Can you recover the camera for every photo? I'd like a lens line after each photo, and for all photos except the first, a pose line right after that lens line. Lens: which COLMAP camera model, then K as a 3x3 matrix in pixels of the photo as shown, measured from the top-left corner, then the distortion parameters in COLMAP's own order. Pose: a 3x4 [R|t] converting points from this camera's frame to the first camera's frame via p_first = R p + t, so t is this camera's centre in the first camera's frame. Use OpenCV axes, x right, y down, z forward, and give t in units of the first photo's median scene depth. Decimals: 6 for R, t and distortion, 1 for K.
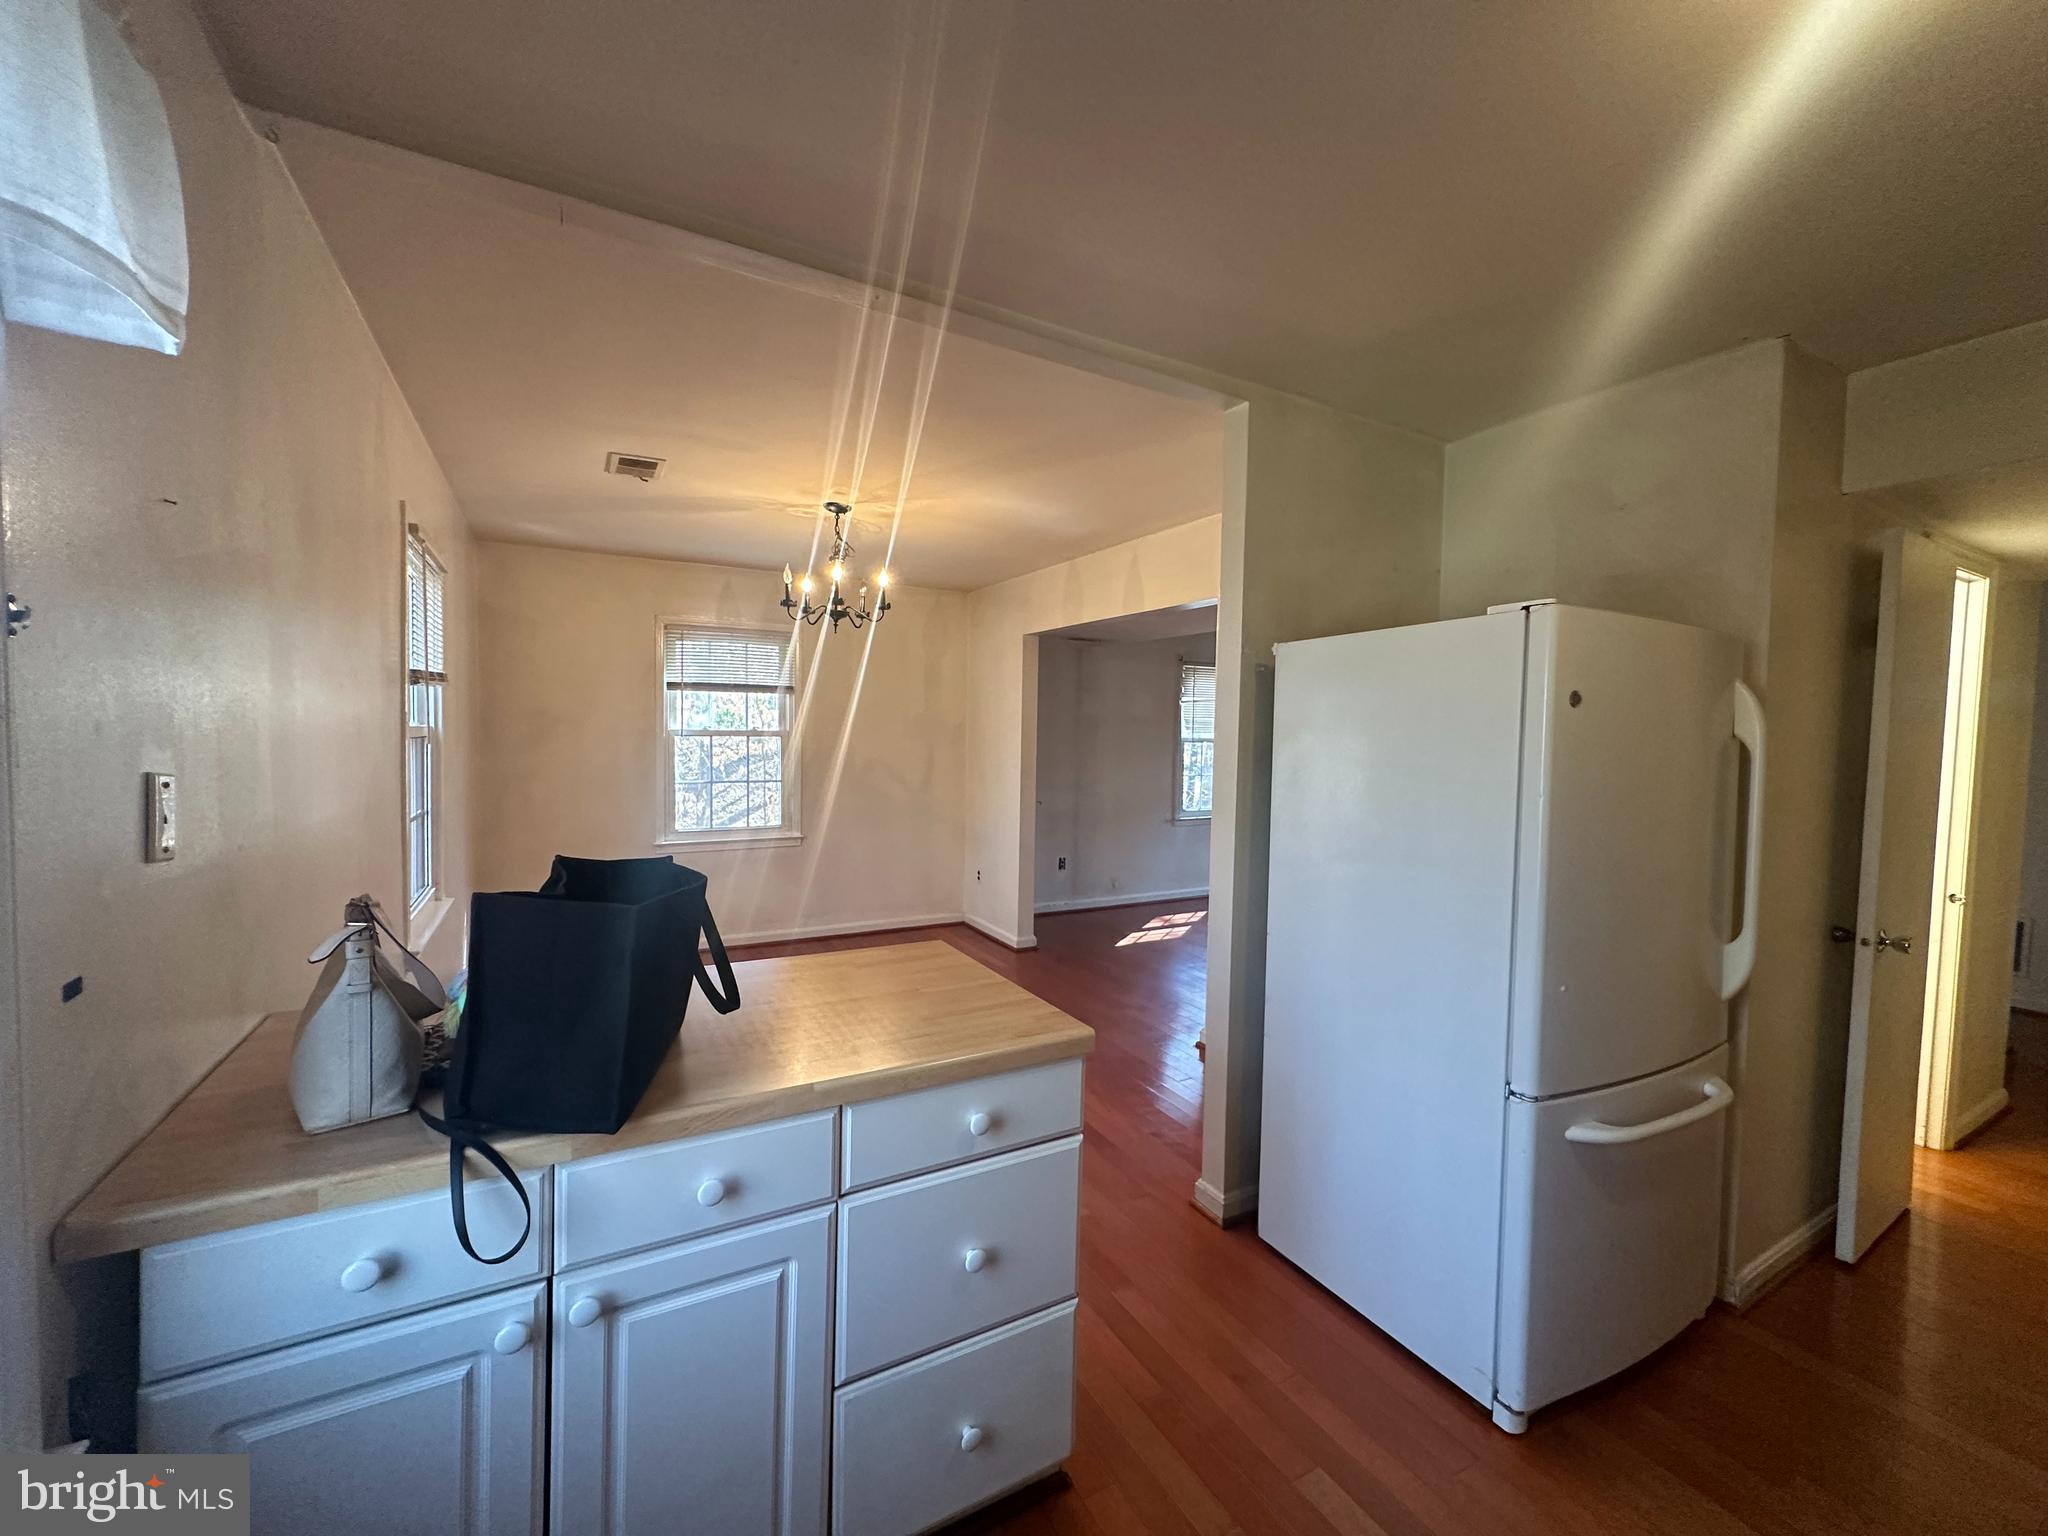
lens RADIAL K [[816.1, 0, 1020.0], [0, 816.1, 761.4], [0, 0, 1]] dist [0.002117, -0.000347]
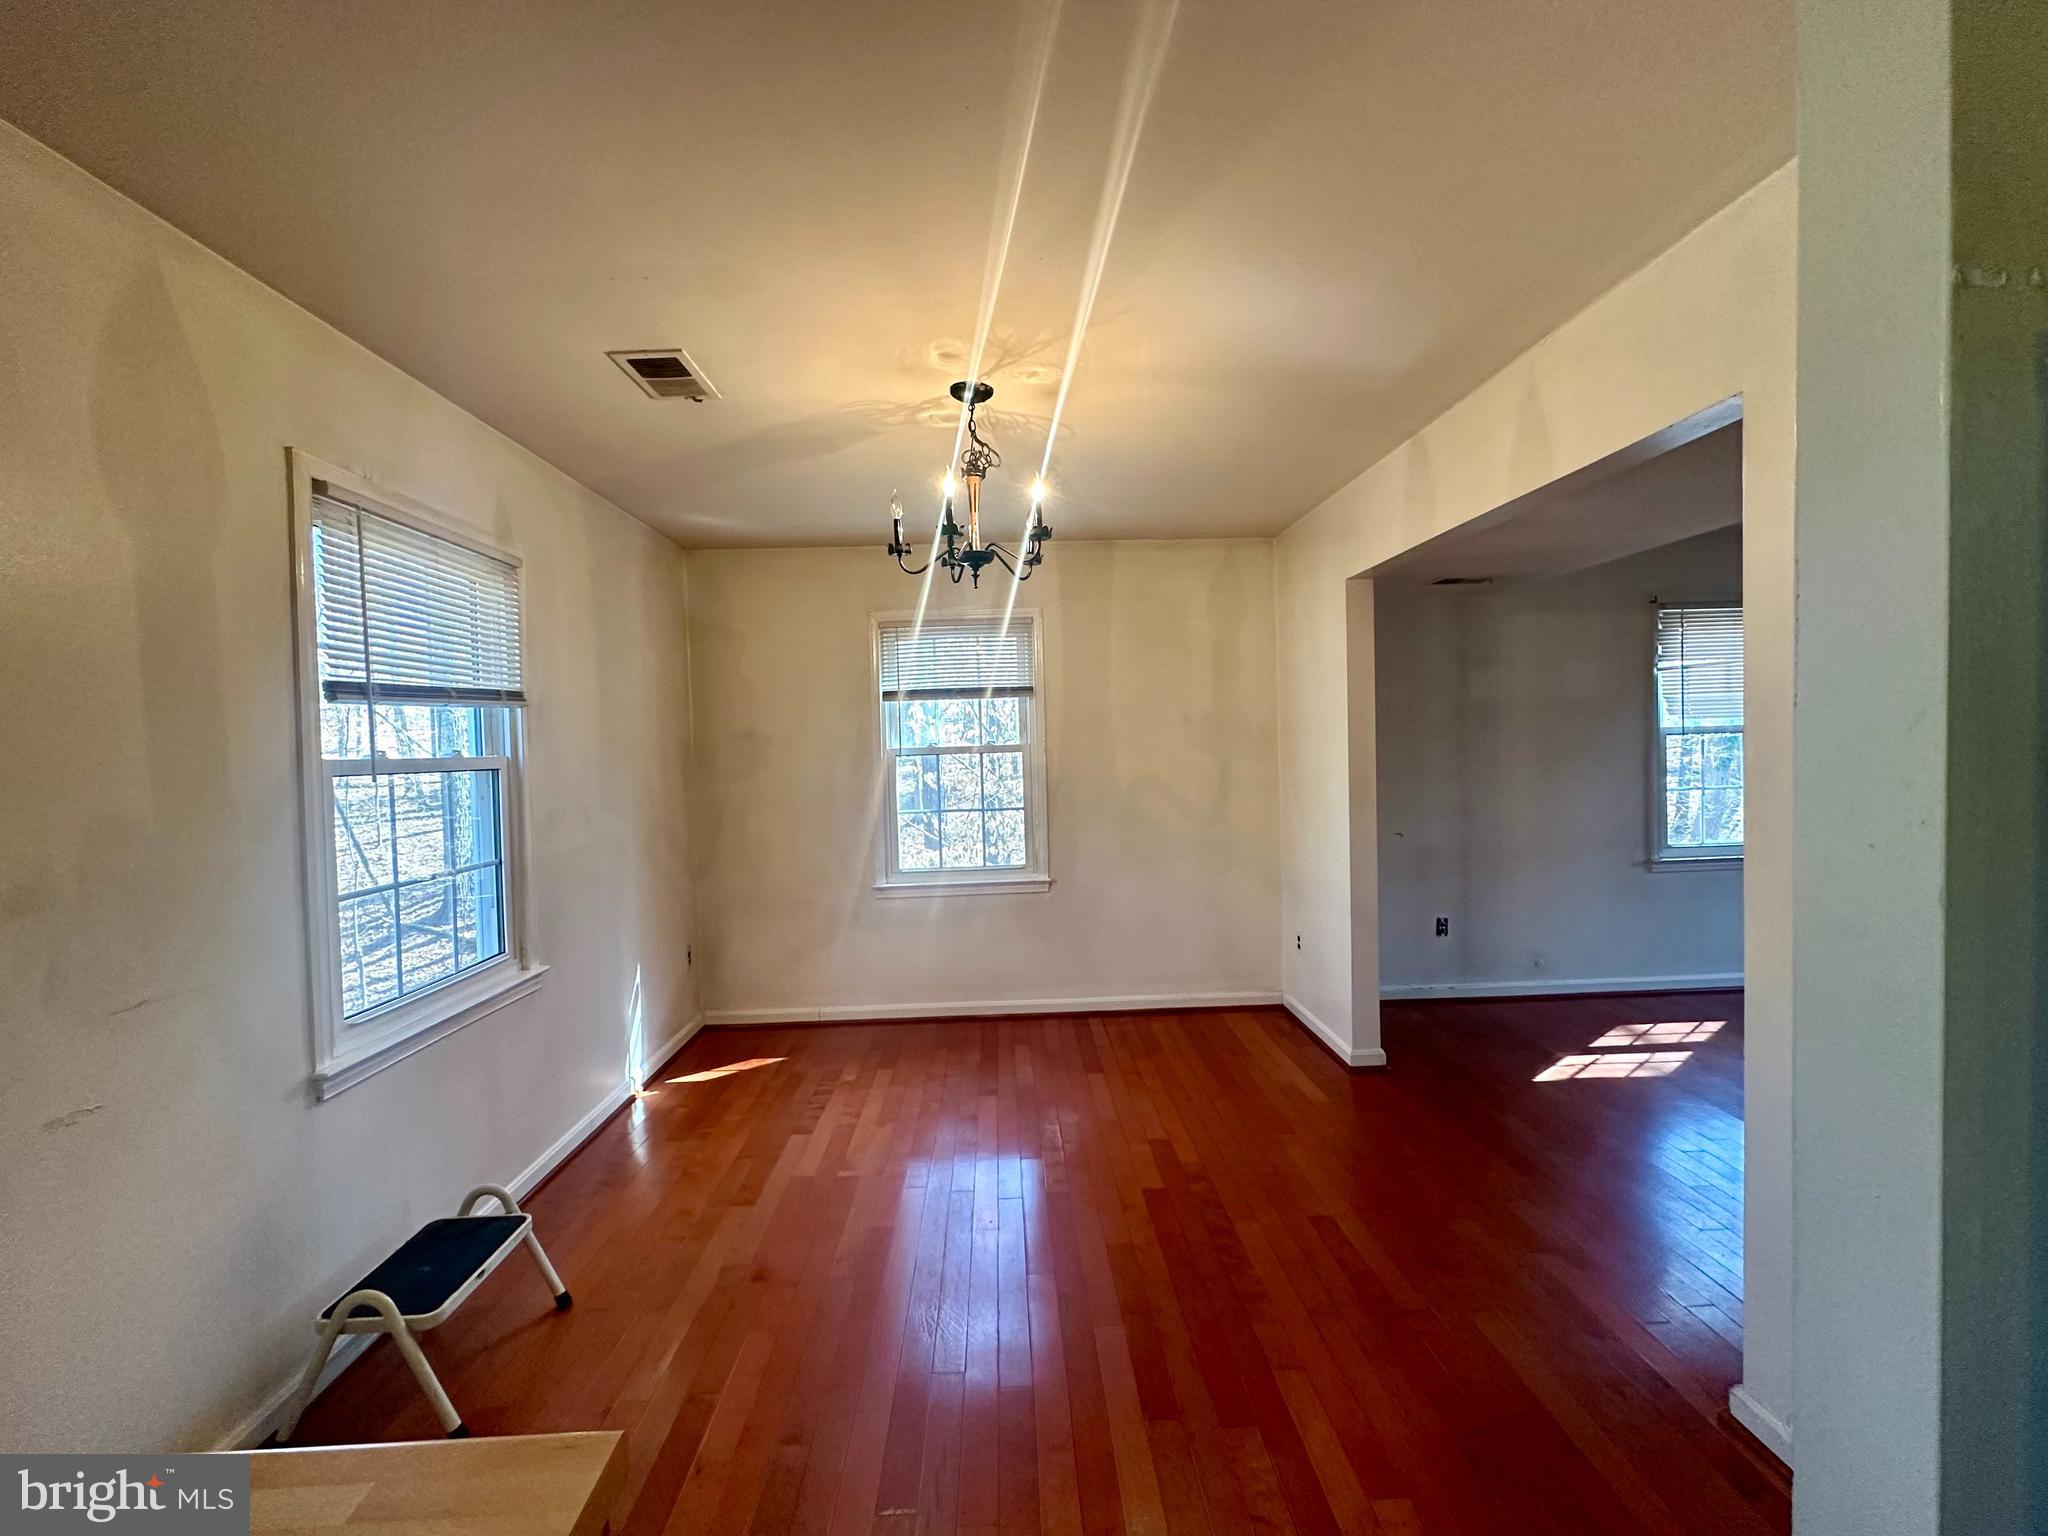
lens RADIAL K [[816.1, 0, 1021.0], [0, 816.1, 766.4], [0, 0, 1]] dist [0.002117, -0.000347]
pose [[0.889843, -0.029818, -0.455291, 0.061240], [0.025900, 0.999554, -0.014844, -0.004642], [0.455531, 0.001417, 0.890219, 0.291603]]
